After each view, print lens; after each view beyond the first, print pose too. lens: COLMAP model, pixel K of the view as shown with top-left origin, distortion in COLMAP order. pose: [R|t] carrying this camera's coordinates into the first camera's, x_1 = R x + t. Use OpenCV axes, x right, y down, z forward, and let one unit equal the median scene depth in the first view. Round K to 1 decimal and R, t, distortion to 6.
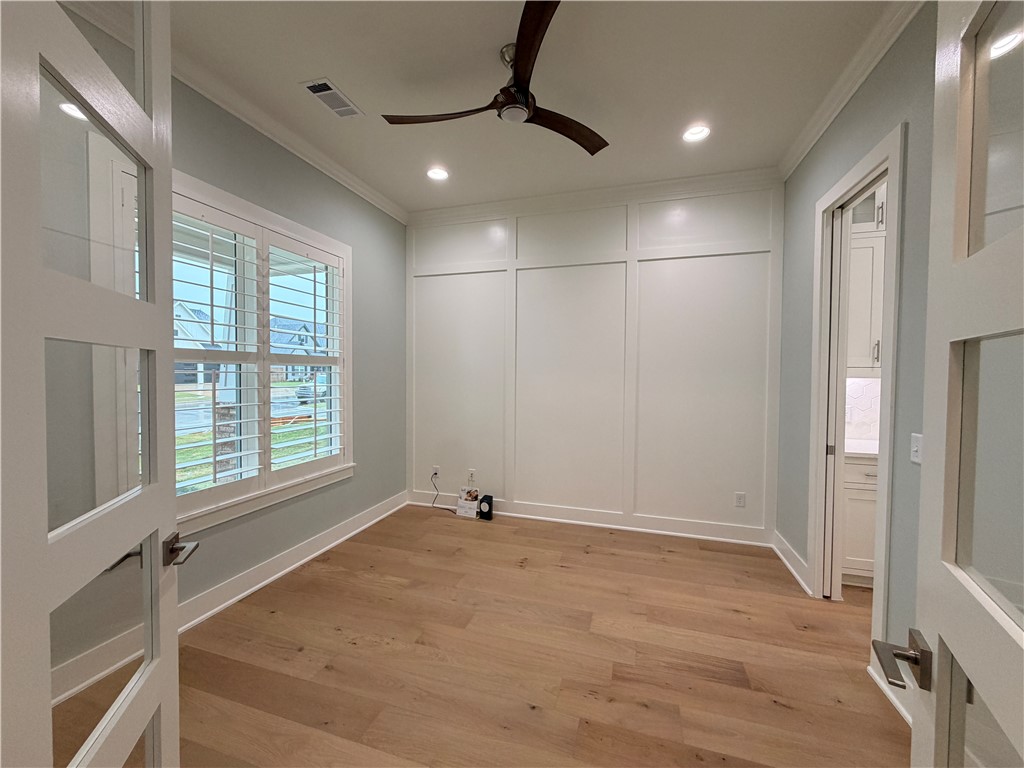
lens RADIAL K [[406.4, 0, 509.7], [0, 406.4, 383.4], [0, 0, 1]] dist [-0.003253, -0.000724]
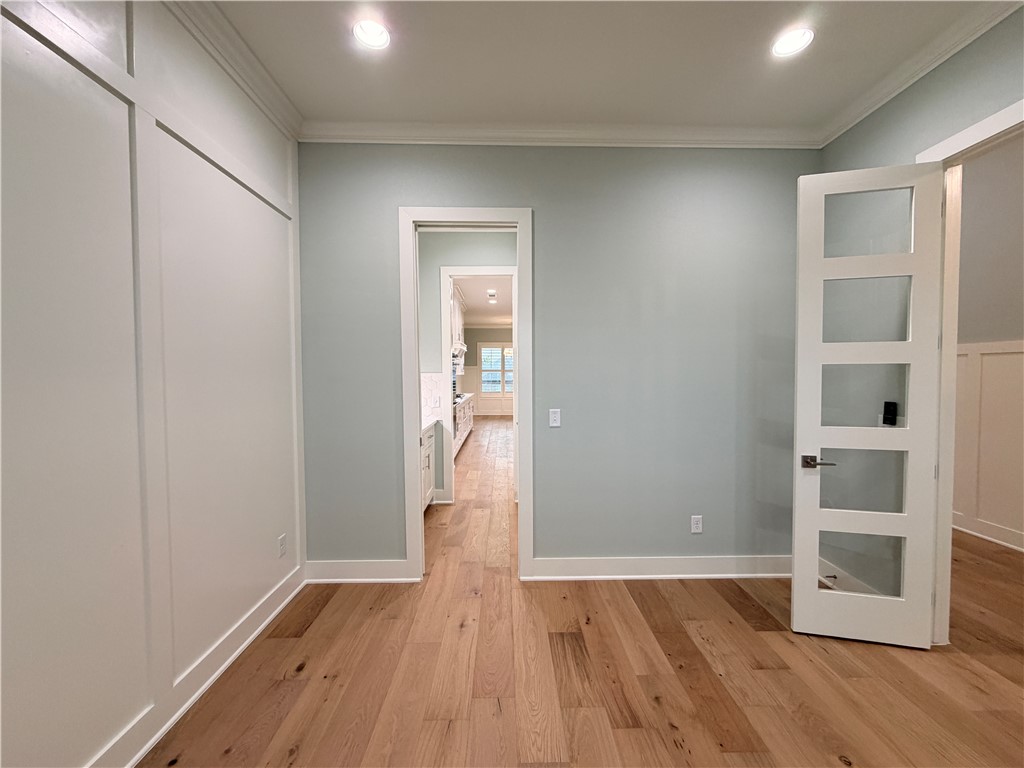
lens RADIAL K [[406.4, 0, 508.9], [0, 406.4, 384.4], [0, 0, 1]] dist [-0.003253, -0.000724]
pose [[-0.317324, -0.028916, 0.947876, -0.340232], [0.027545, 0.998832, 0.039692, -0.029525], [-0.947917, 0.038704, -0.316157, 1.141611]]
